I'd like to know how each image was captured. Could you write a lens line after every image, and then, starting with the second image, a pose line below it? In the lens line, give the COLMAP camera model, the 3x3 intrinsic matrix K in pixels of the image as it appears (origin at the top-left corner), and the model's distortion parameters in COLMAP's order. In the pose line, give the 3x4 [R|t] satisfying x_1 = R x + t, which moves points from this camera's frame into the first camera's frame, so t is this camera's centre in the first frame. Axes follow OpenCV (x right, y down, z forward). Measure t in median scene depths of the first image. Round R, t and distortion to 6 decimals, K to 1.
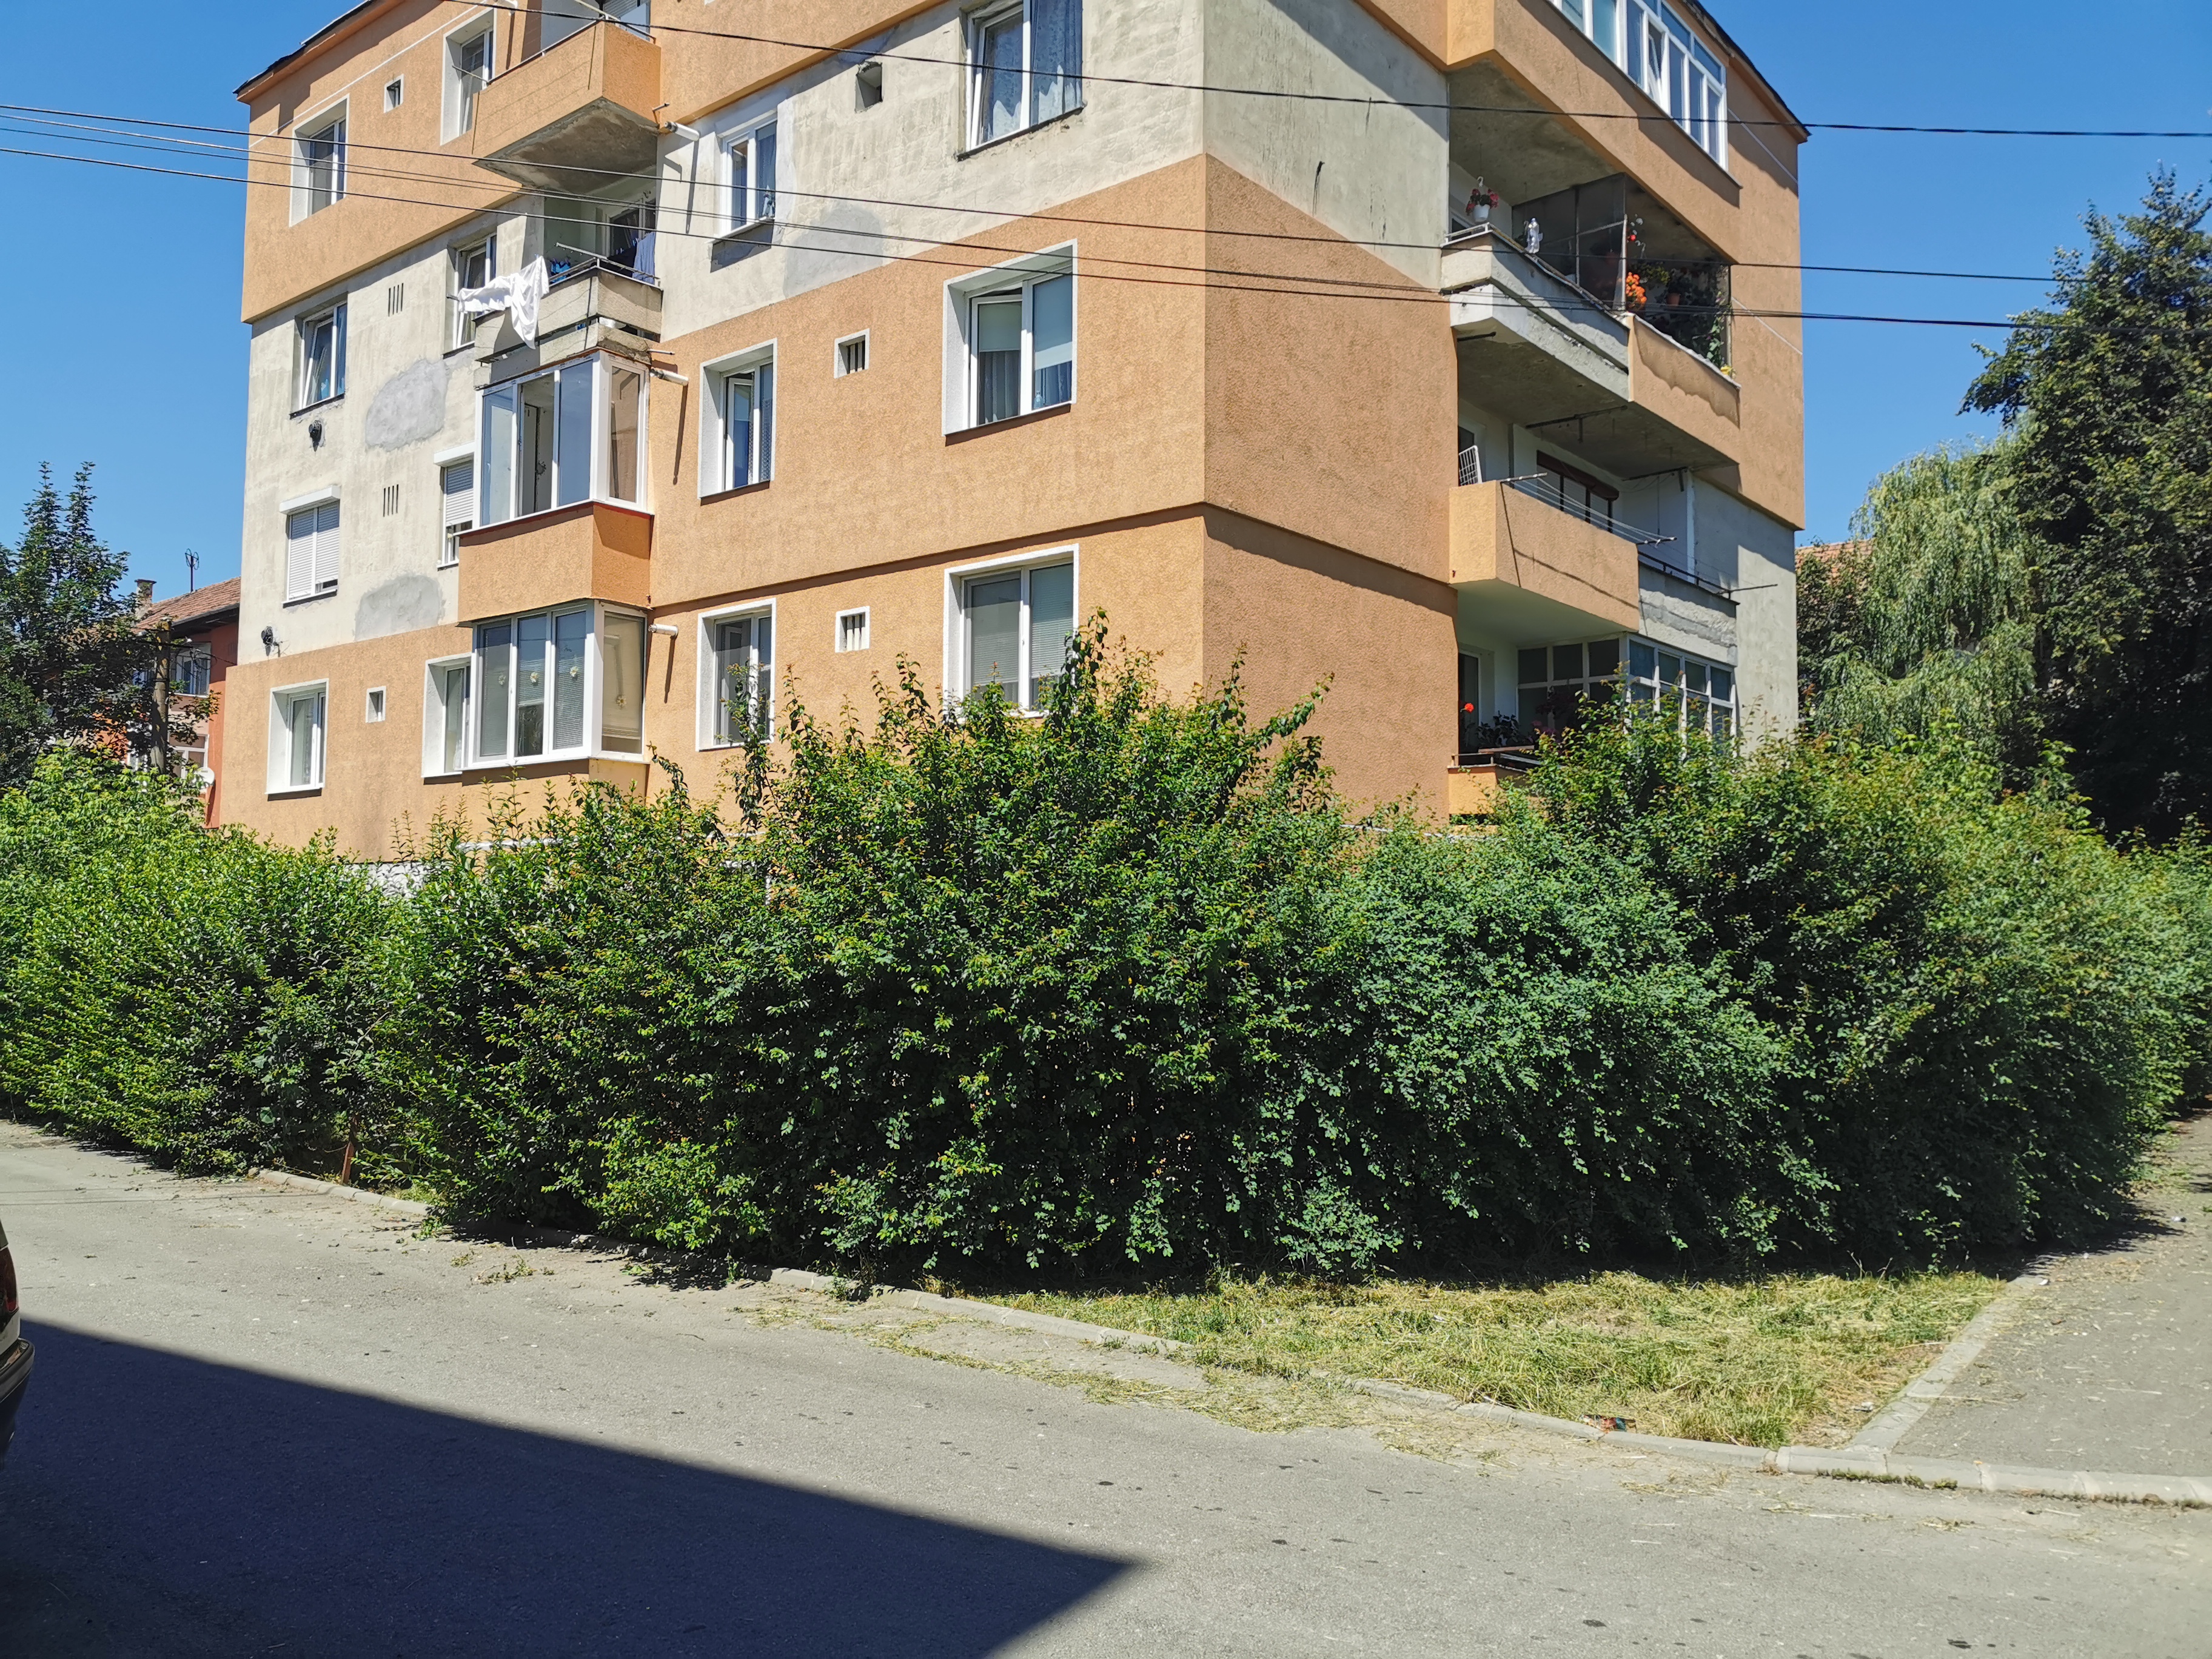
lens RADIAL K [[1744.2, 0, 1120.2], [0, 1744.2, 831.0], [0, 0, 1]] dist [0.051820, -0.075342]
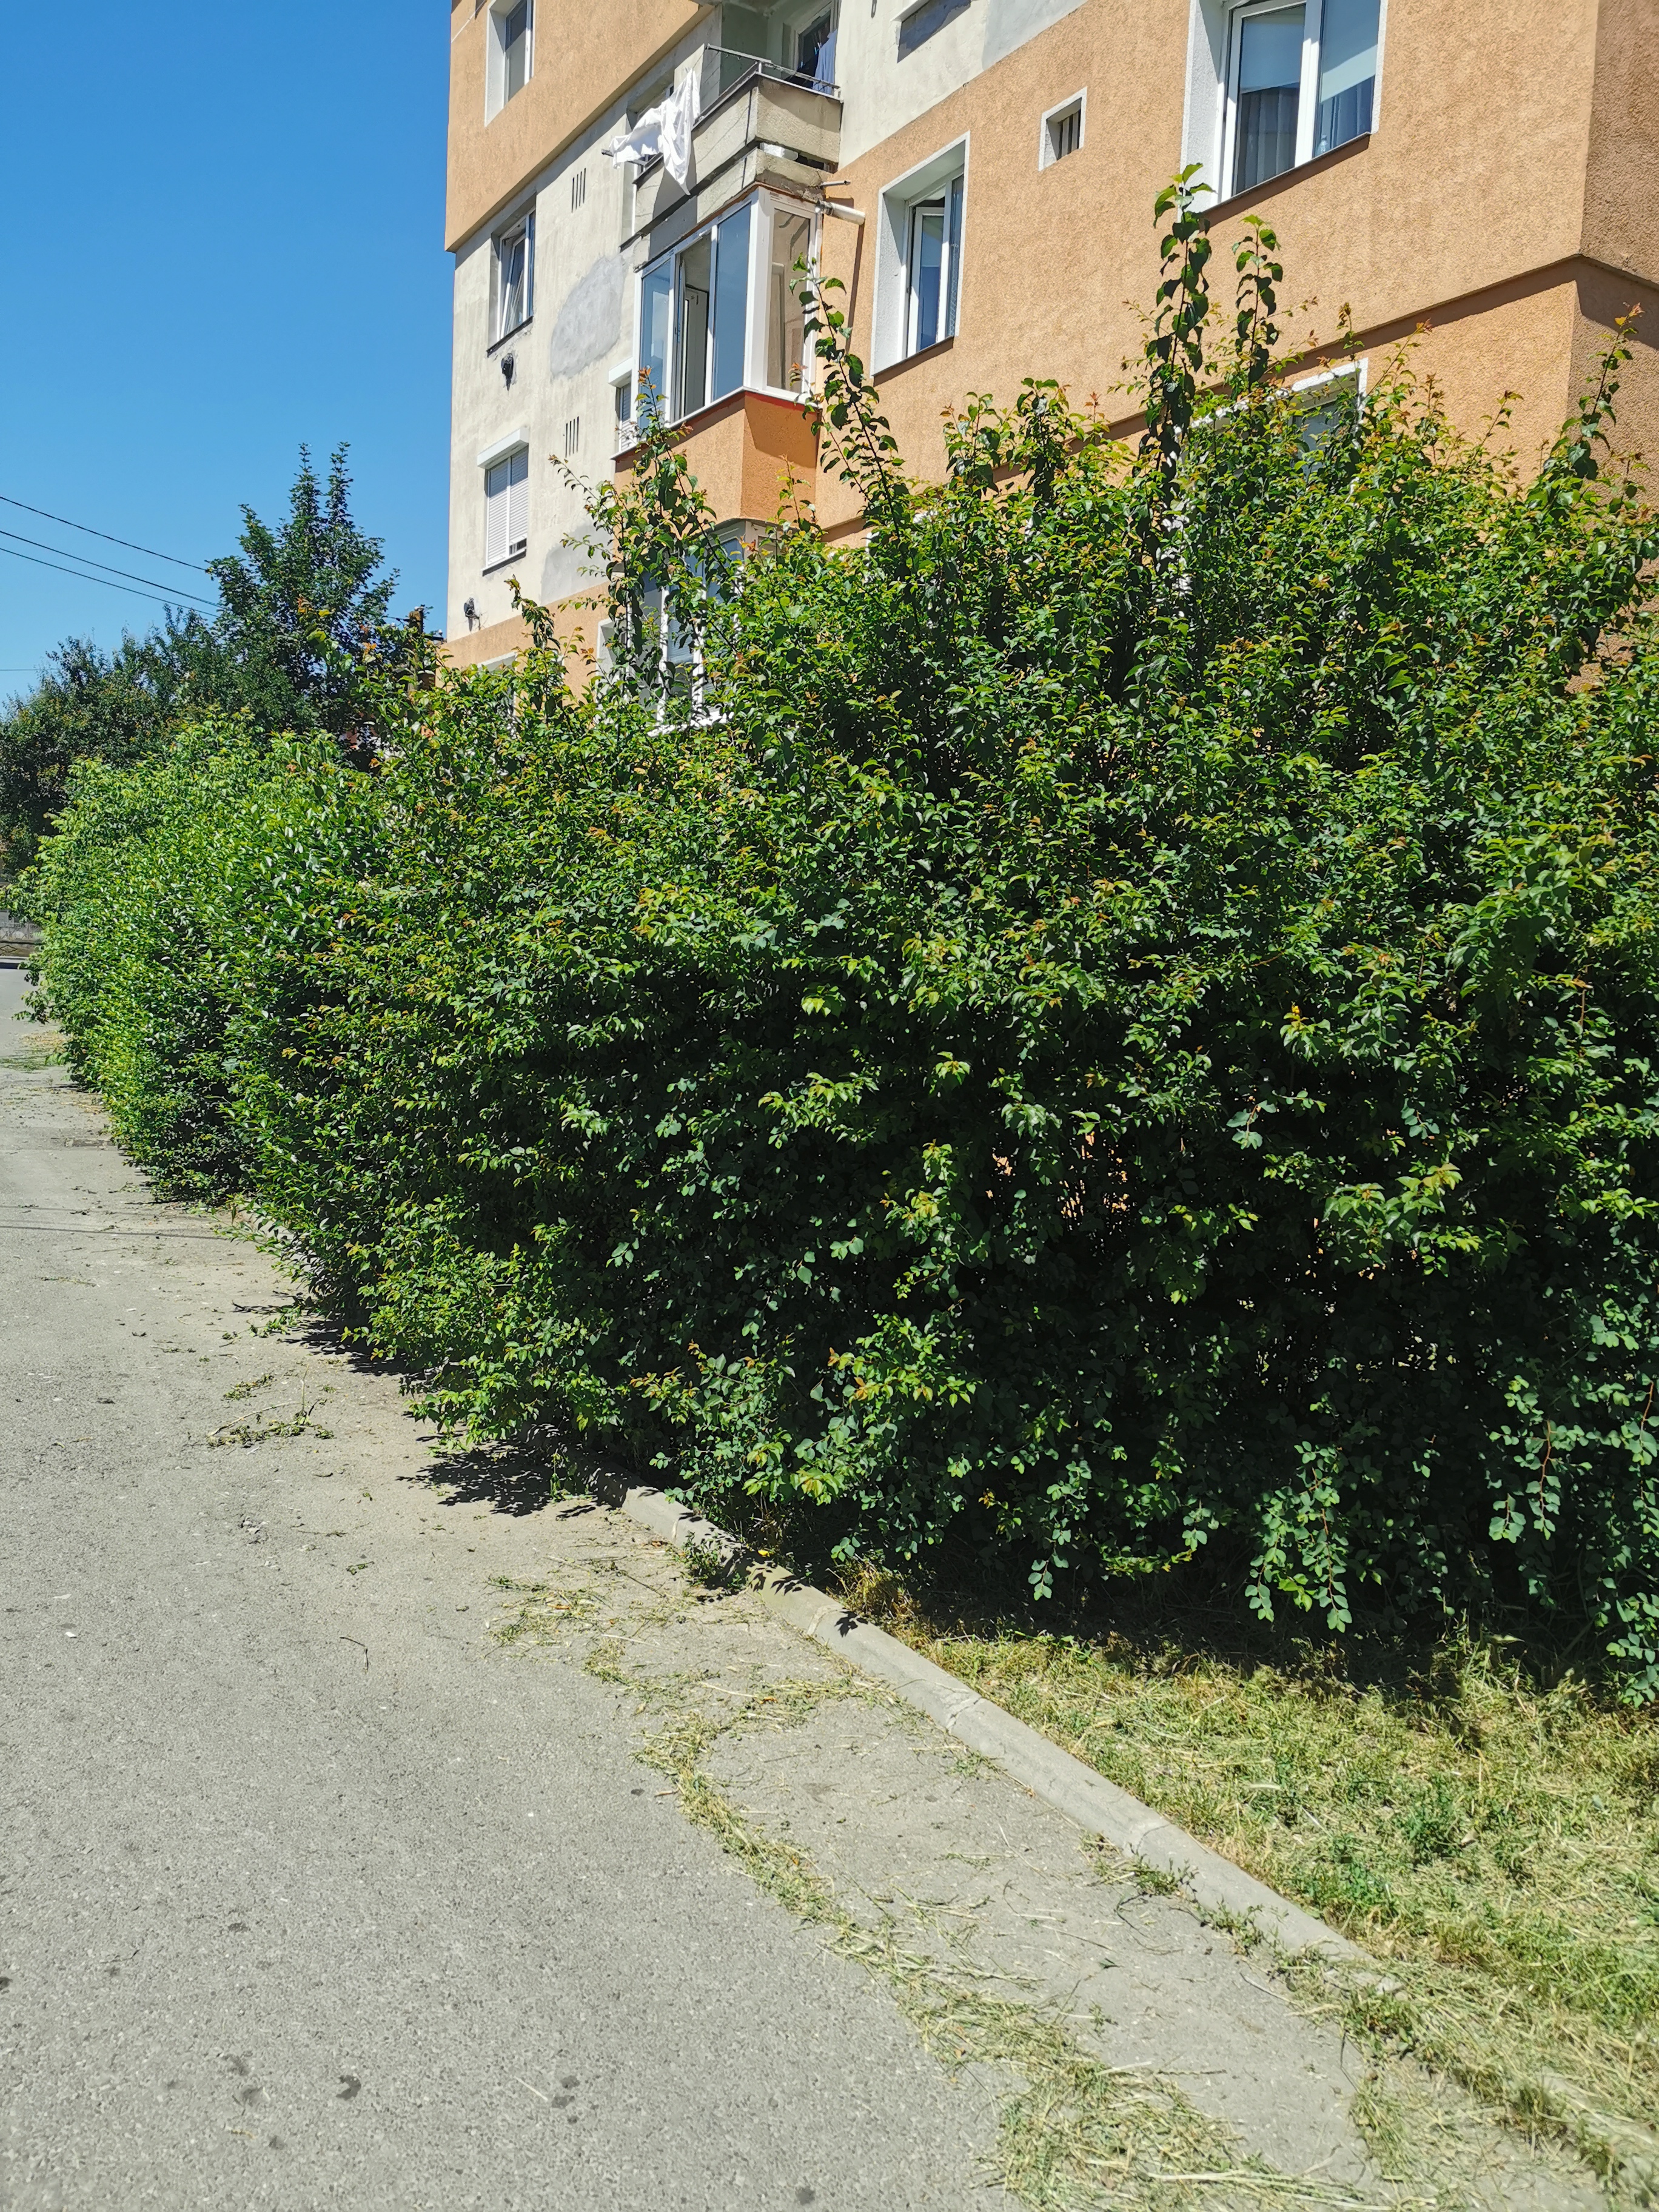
lens RADIAL K [[1744.2, 0, 814.8], [0, 1744.2, 1113.7], [0, 0, 1]] dist [0.051820, -0.075342]
pose [[0.939902, 0.068969, -0.334405, 0.022657], [-0.021218, 0.989292, 0.144398, 0.026965], [0.340783, -0.128624, 0.931302, 0.291185]]
